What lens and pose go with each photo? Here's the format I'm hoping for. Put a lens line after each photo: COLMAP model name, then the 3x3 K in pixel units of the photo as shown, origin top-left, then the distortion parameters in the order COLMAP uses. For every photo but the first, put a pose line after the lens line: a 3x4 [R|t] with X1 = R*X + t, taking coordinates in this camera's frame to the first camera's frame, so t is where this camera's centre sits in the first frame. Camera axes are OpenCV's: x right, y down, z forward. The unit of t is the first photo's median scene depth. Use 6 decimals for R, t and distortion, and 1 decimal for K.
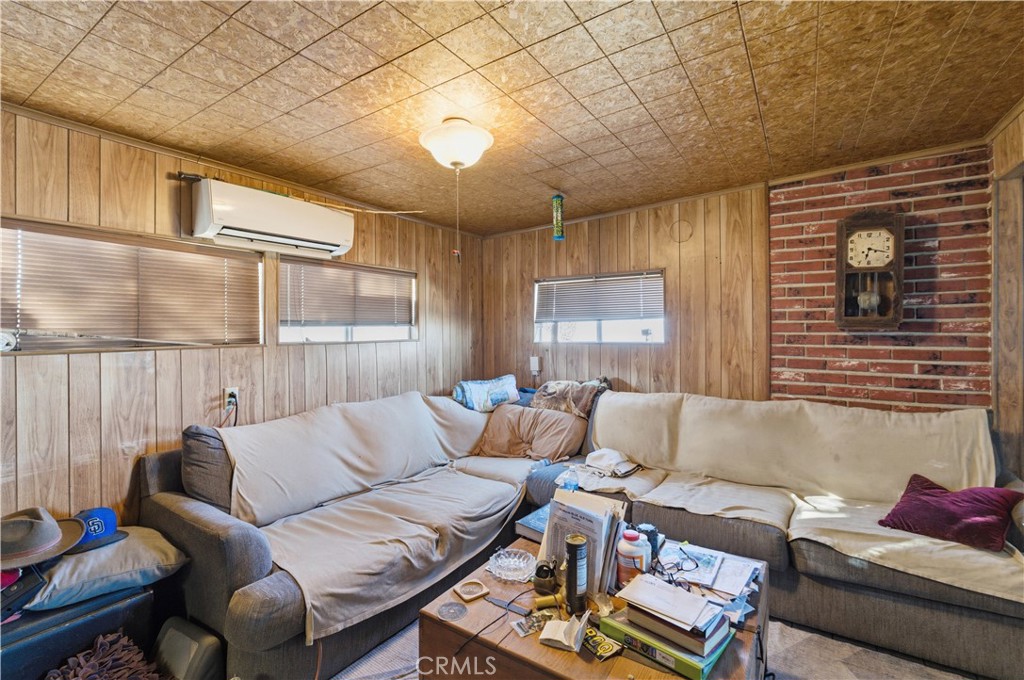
lens RADIAL K [[452.0, 0, 513.7], [0, 452.0, 326.6], [0, 0, 1]] dist [-0.015164, 0.004197]
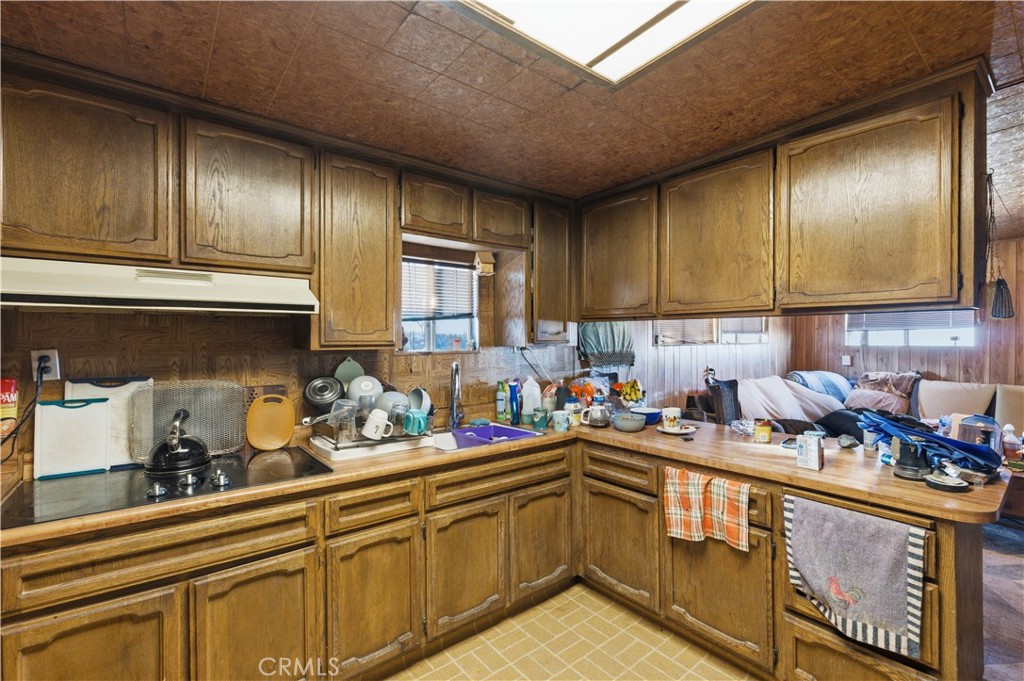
lens RADIAL K [[452.0, 0, 521.5], [0, 452.0, 342.6], [0, 0, 1]] dist [-0.015164, 0.004197]
pose [[0.945029, 0.005779, -0.326935, -0.617801], [-0.000192, 0.999853, 0.017119, 0.003925], [0.326986, -0.016116, 0.944892, -0.867676]]
